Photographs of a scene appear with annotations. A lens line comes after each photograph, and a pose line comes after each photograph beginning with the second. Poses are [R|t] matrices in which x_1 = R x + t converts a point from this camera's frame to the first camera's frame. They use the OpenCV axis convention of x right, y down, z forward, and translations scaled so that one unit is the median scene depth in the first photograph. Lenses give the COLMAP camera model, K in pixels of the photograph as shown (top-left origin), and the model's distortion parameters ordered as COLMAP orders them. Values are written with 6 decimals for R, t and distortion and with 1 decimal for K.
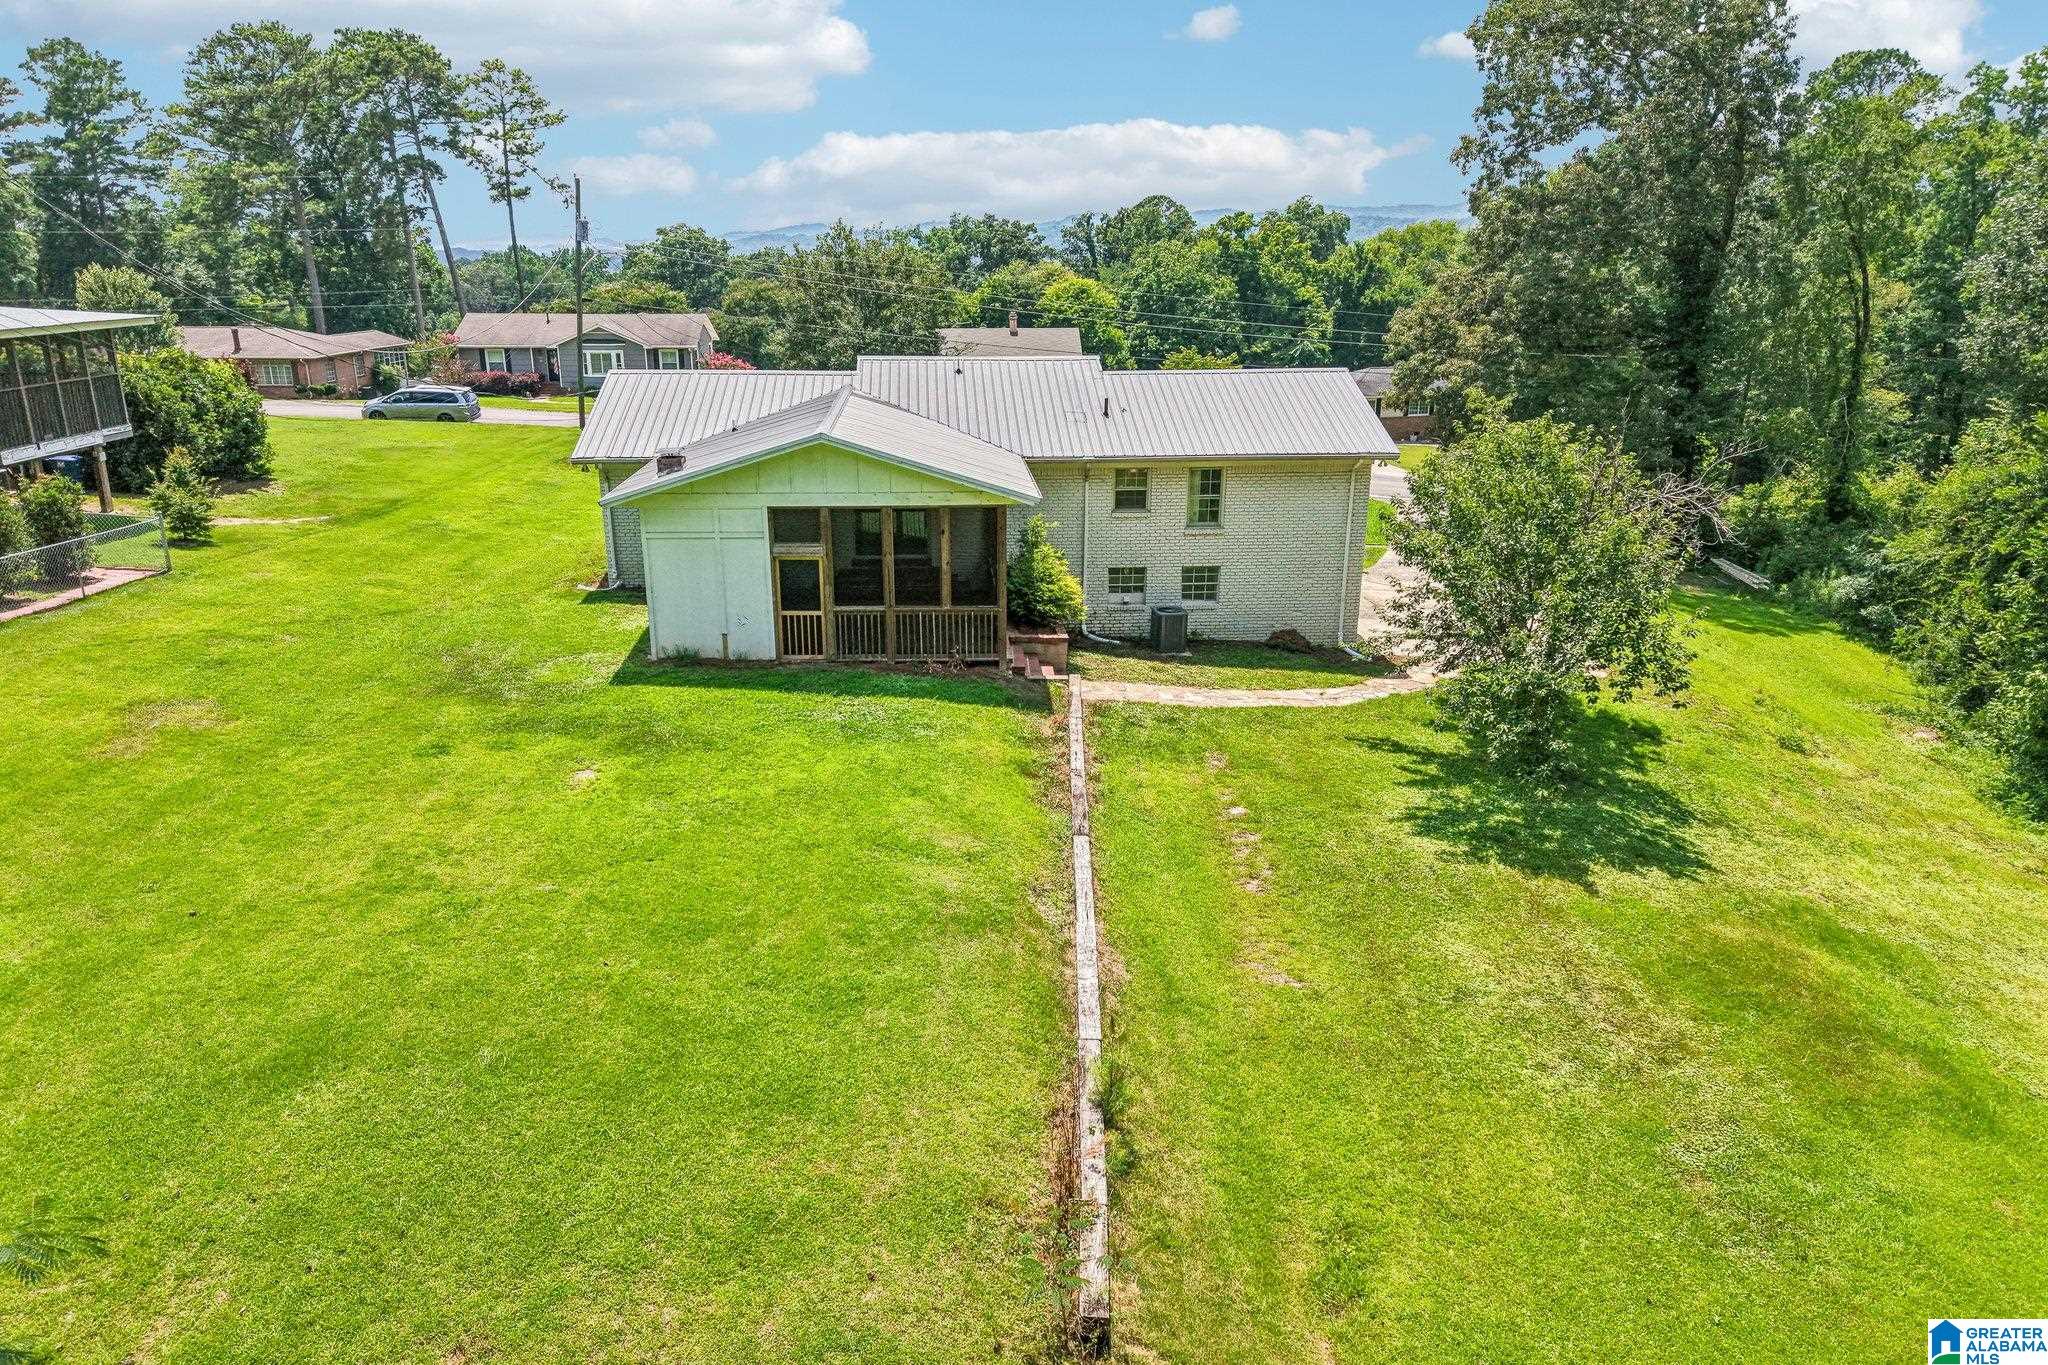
lens RADIAL K [[1376.6, 0, 1019.0], [0, 1376.6, 676.7], [0, 0, 1]] dist [0.036713, -0.018522]
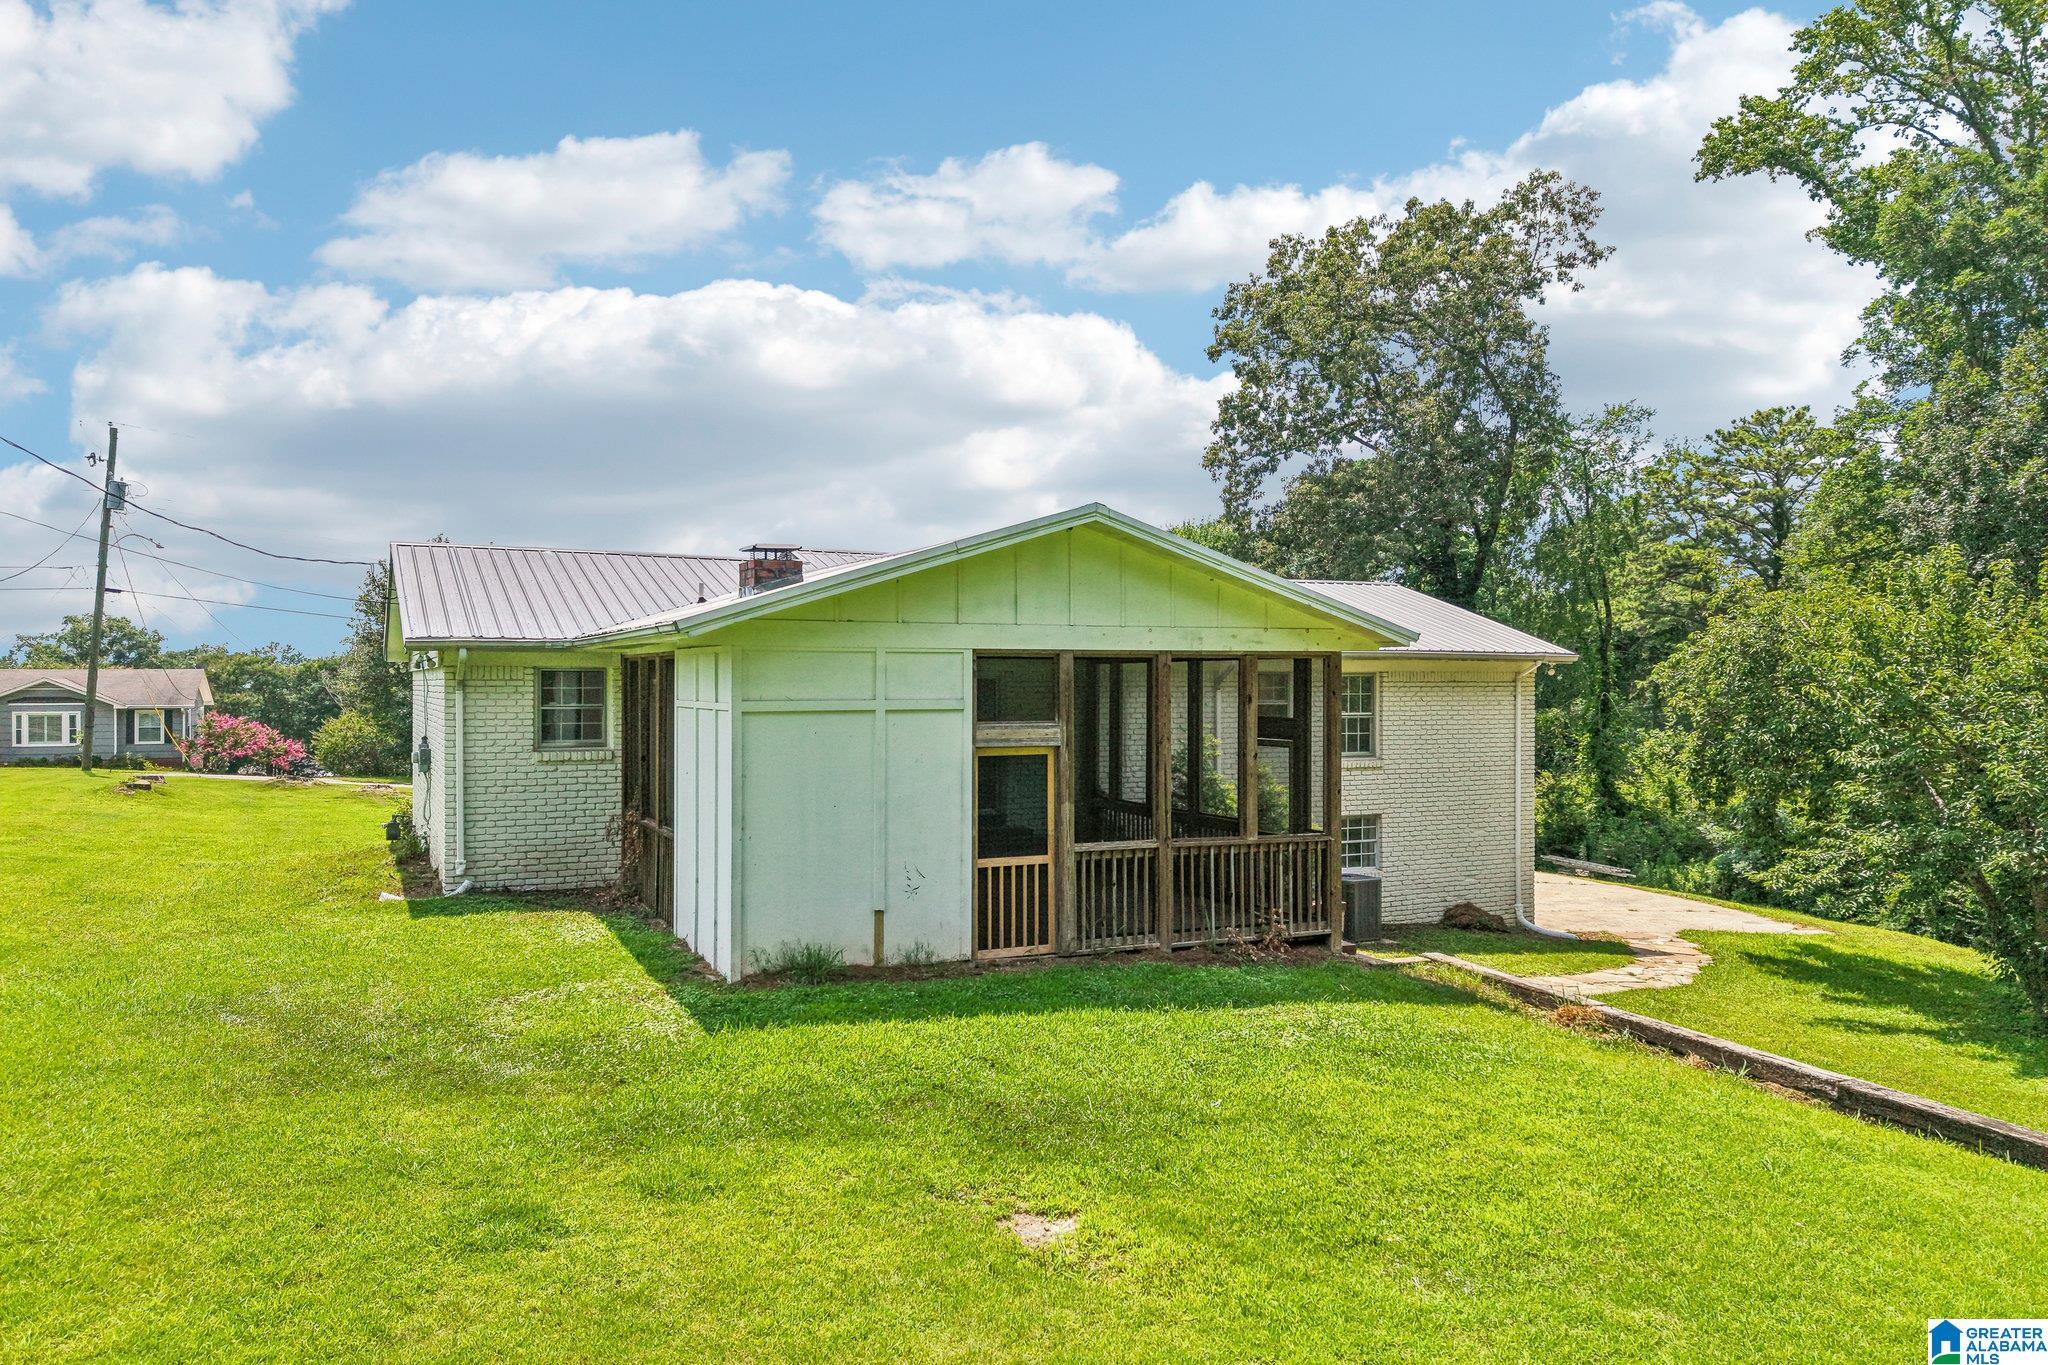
lens RADIAL K [[1365.9, 0, 1016.7], [0, 1365.9, 670.0], [0, 0, 1]] dist [0.070460, -0.084596]
pose [[0.927021, 0.000318, 0.375010, -0.292025], [0.112150, 0.954000, -0.278041, 0.022948], [-0.357848, 0.299807, 0.884342, 0.445069]]
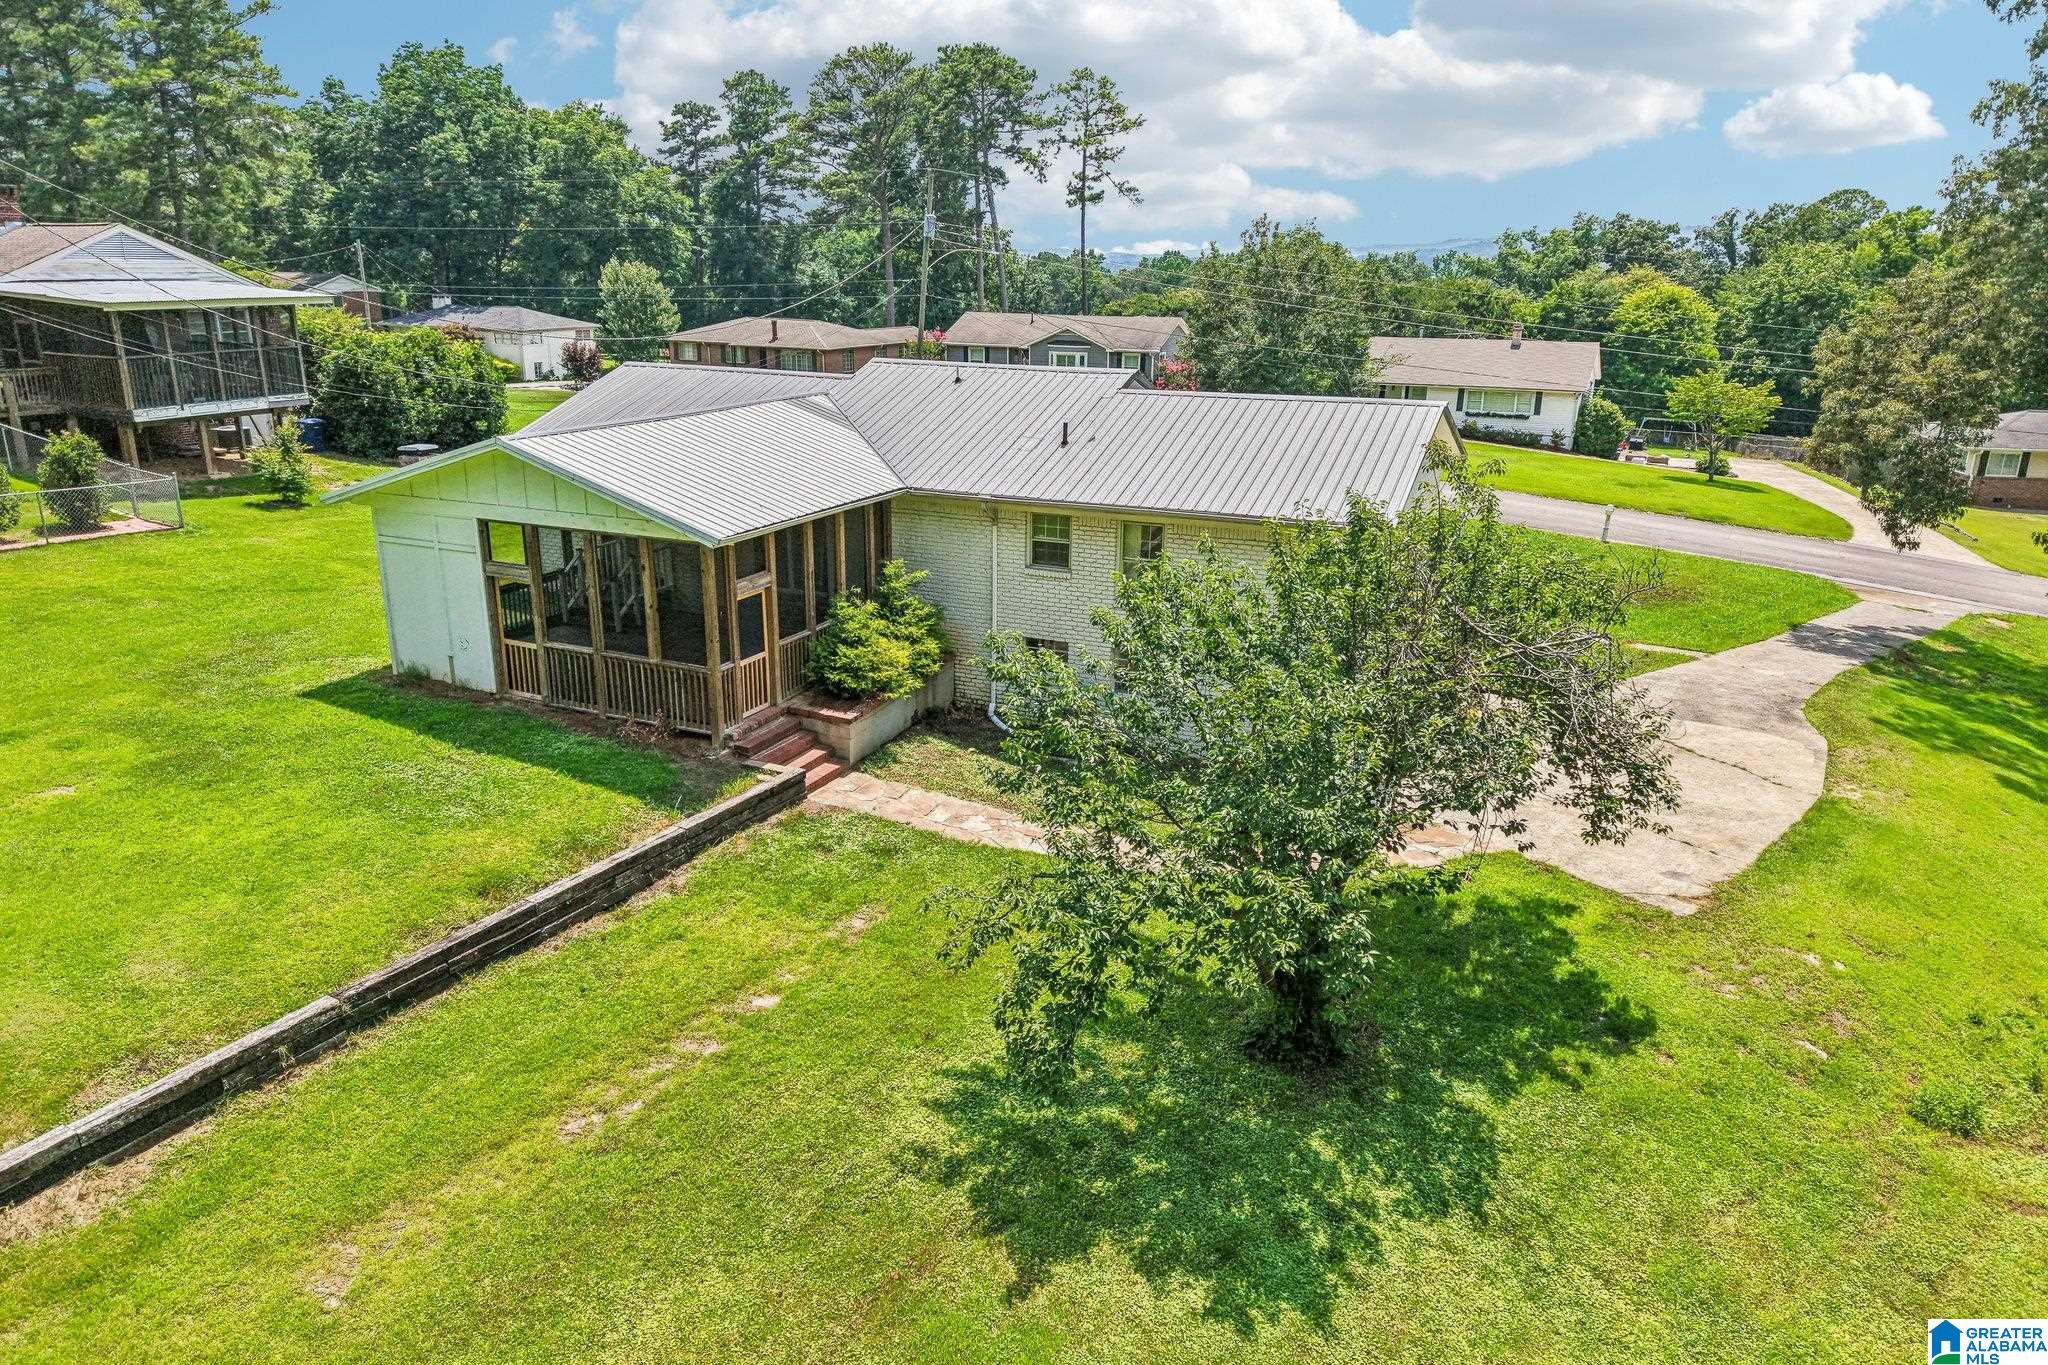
lens RADIAL K [[1362.1, 0, 1024.0], [0, 1362.1, 682.5], [0, 0, 1]] dist [0.069485, -0.082566]
pose [[0.883924, 0.146635, -0.444046, 0.425180], [-0.146347, 0.988609, 0.035144, -0.082781], [0.444142, 0.033920, 0.895314, 0.311210]]
